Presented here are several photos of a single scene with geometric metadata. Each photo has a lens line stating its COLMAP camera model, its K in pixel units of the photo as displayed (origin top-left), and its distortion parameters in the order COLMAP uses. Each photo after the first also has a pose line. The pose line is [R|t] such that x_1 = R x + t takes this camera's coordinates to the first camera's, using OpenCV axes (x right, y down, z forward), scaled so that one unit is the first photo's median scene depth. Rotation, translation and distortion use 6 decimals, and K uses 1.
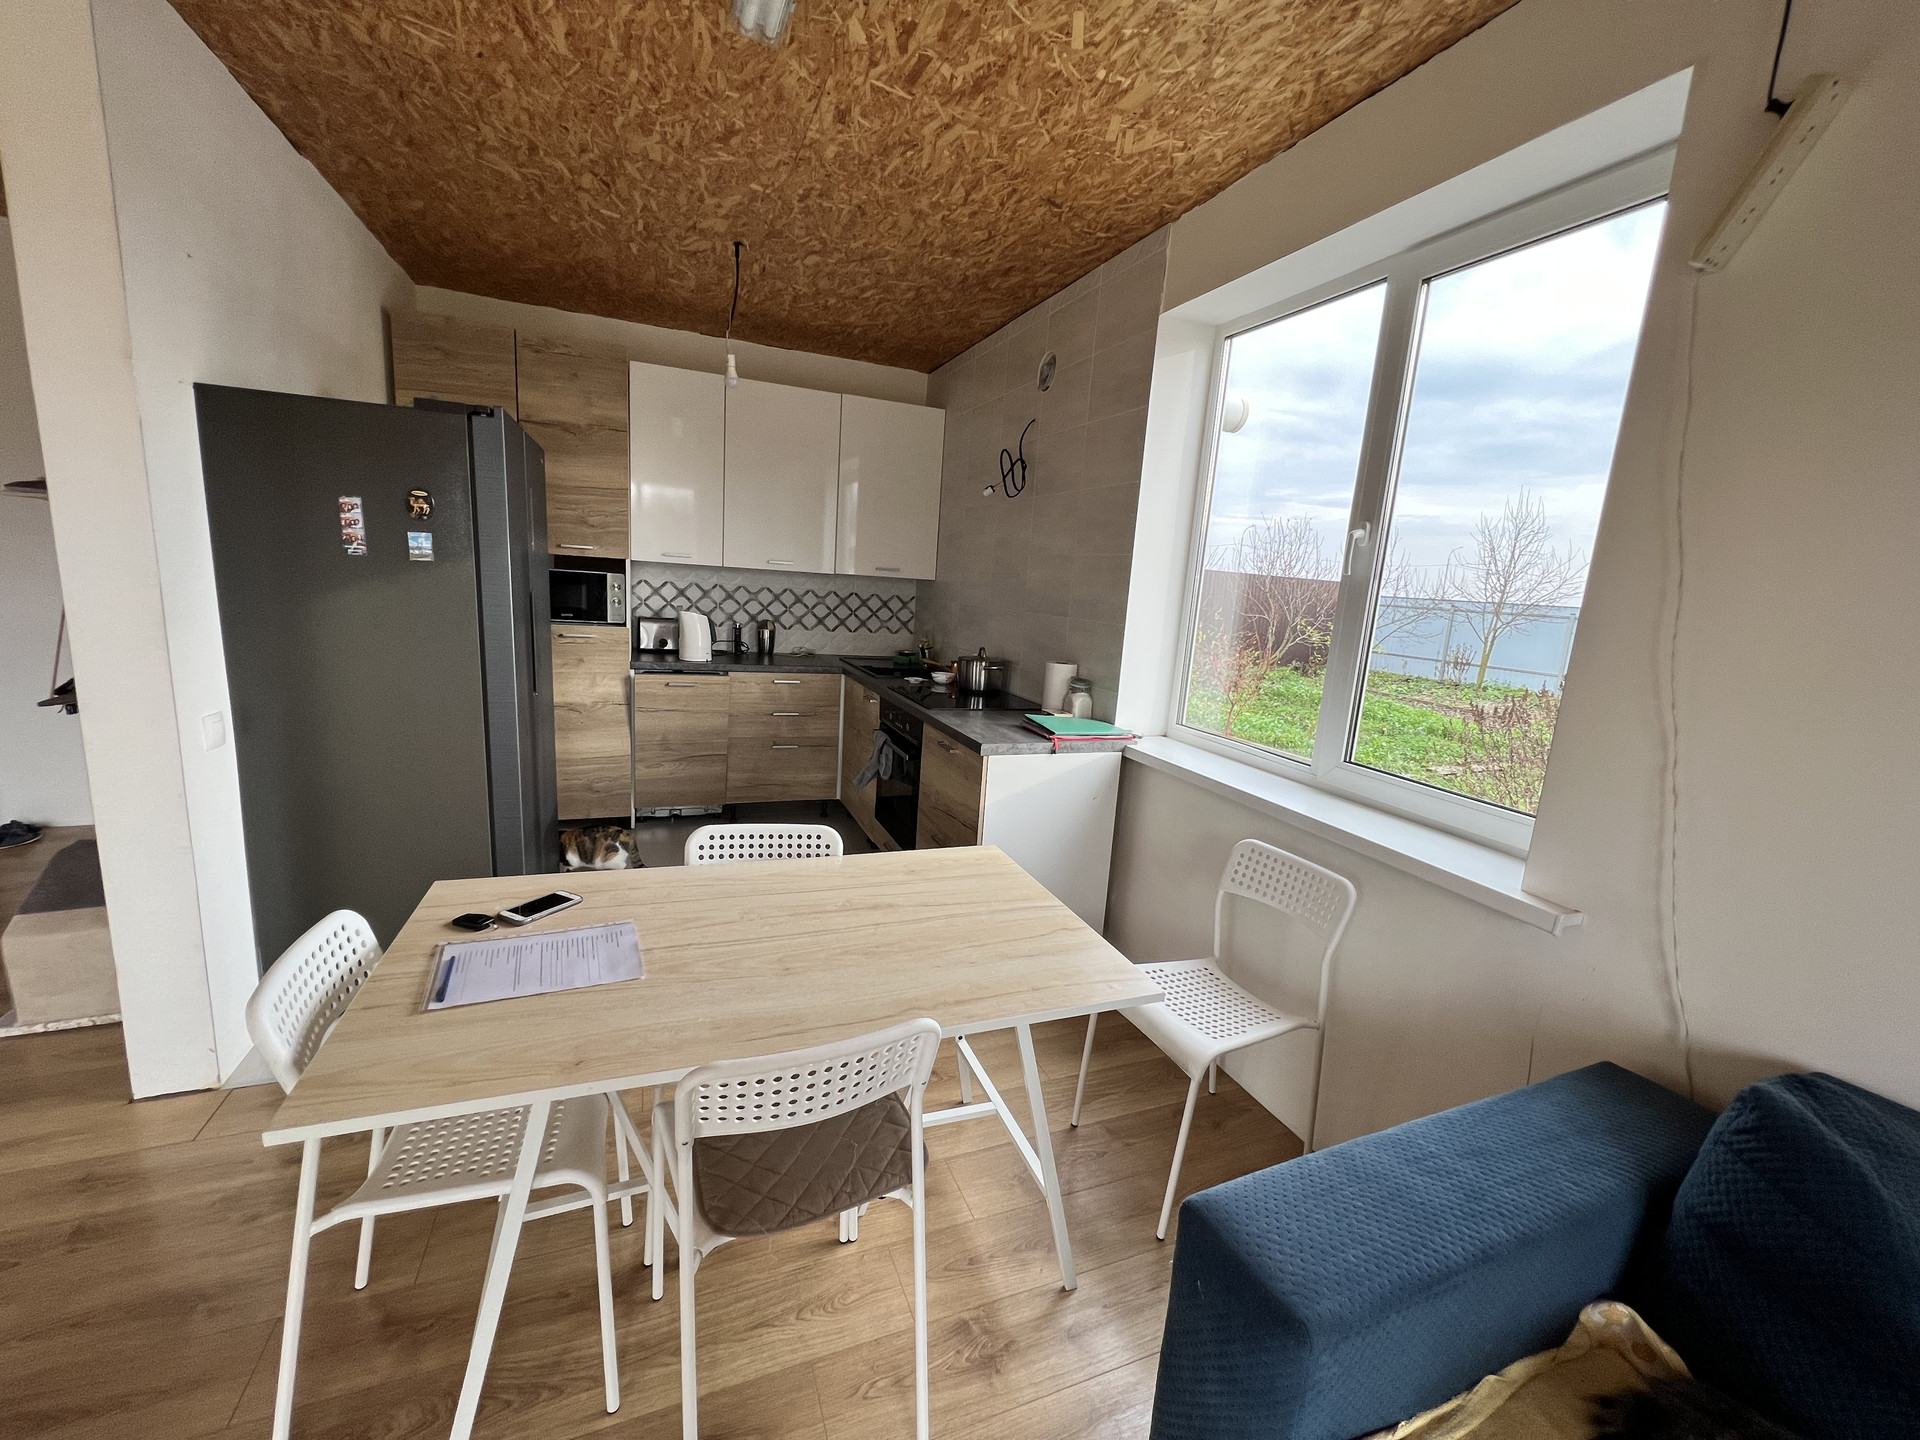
lens RADIAL K [[768.5, 0, 961.2], [0, 768.5, 720.6], [0, 0, 1]] dist [-0.001999, 0.000614]
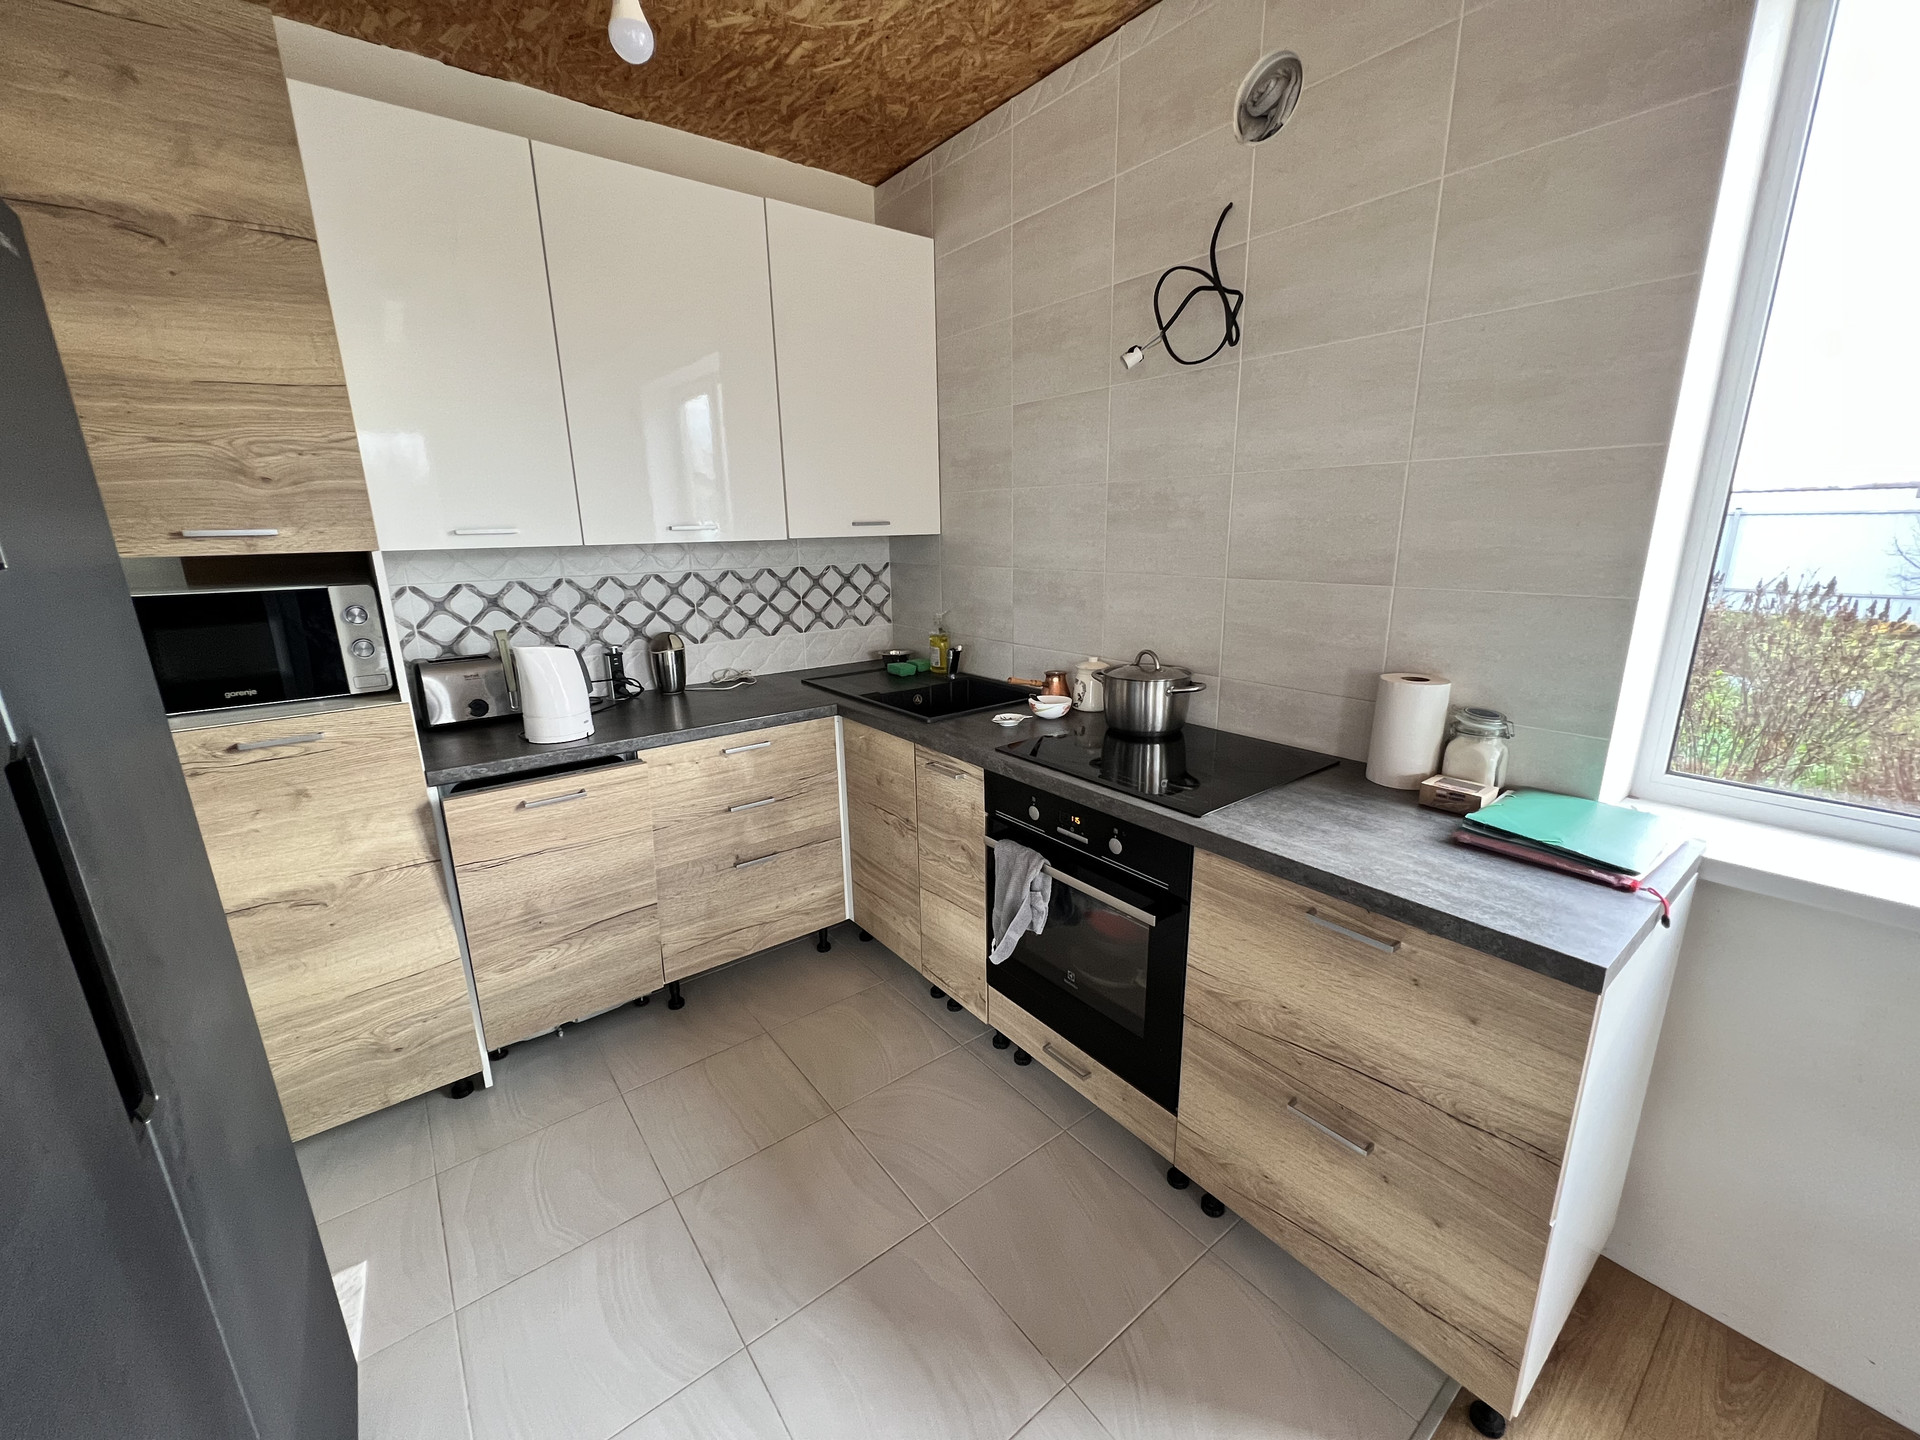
lens RADIAL K [[768.5, 0, 962.7], [0, 768.5, 722.9], [0, 0, 1]] dist [-0.001999, 0.000614]
pose [[0.958493, -0.150369, 0.242239, -0.248072], [0.130986, 0.986887, 0.094320, -0.117288], [-0.253246, -0.058675, 0.965621, 0.514260]]
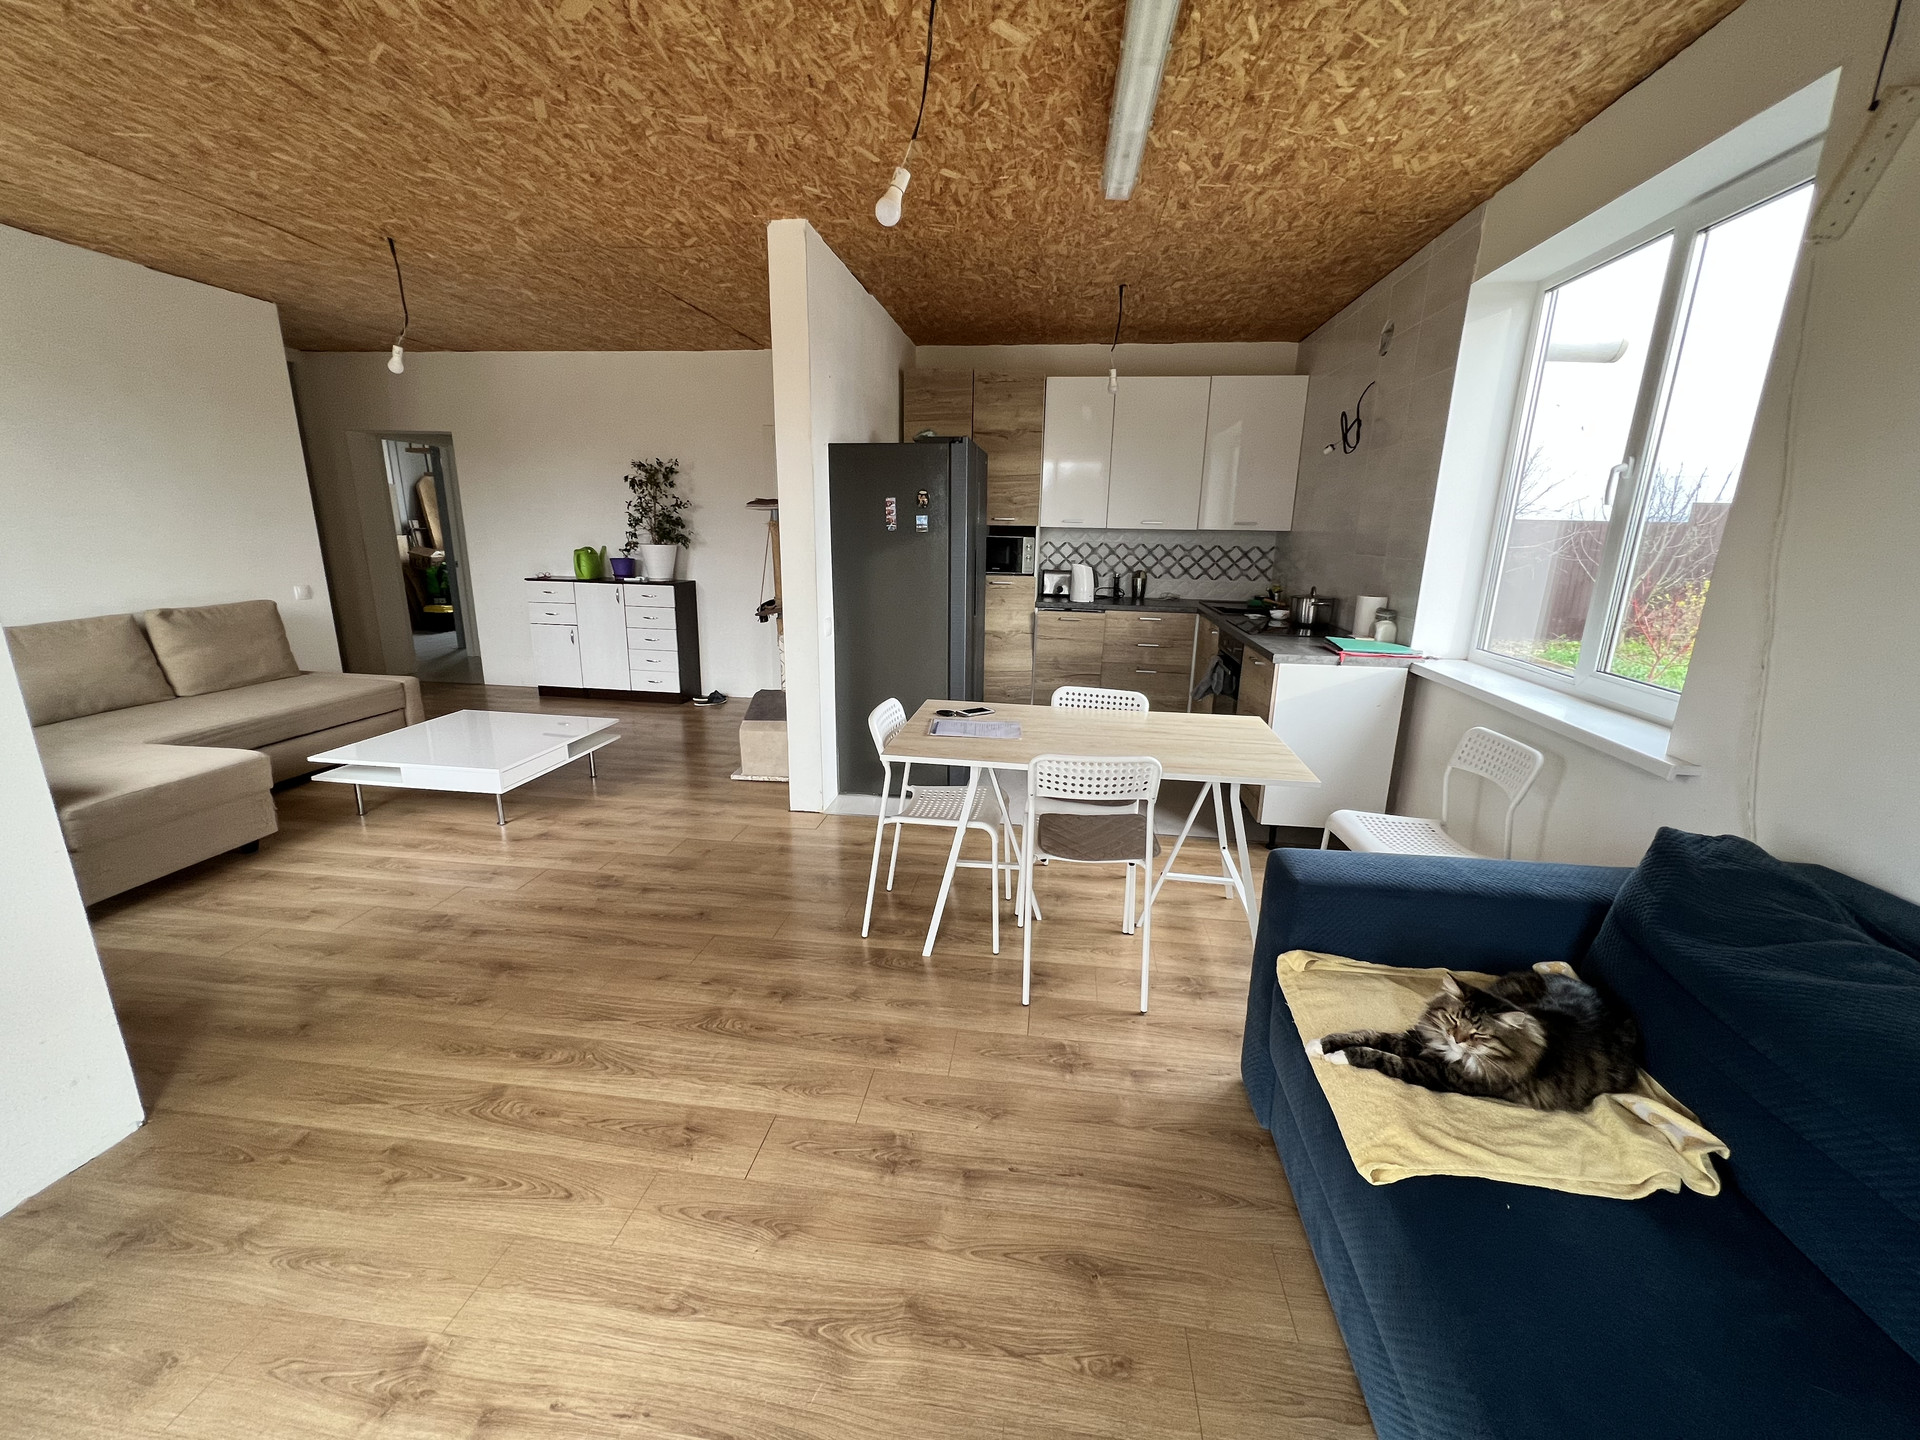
lens RADIAL K [[768.5, 0, 964.2], [0, 768.5, 721.8], [0, 0, 1]] dist [-0.001999, 0.000614]
pose [[0.871867, 0.071121, -0.484550, 0.149182], [-0.048288, 0.997062, 0.059460, 0.066717], [0.487356, -0.028444, 0.872740, -0.286103]]
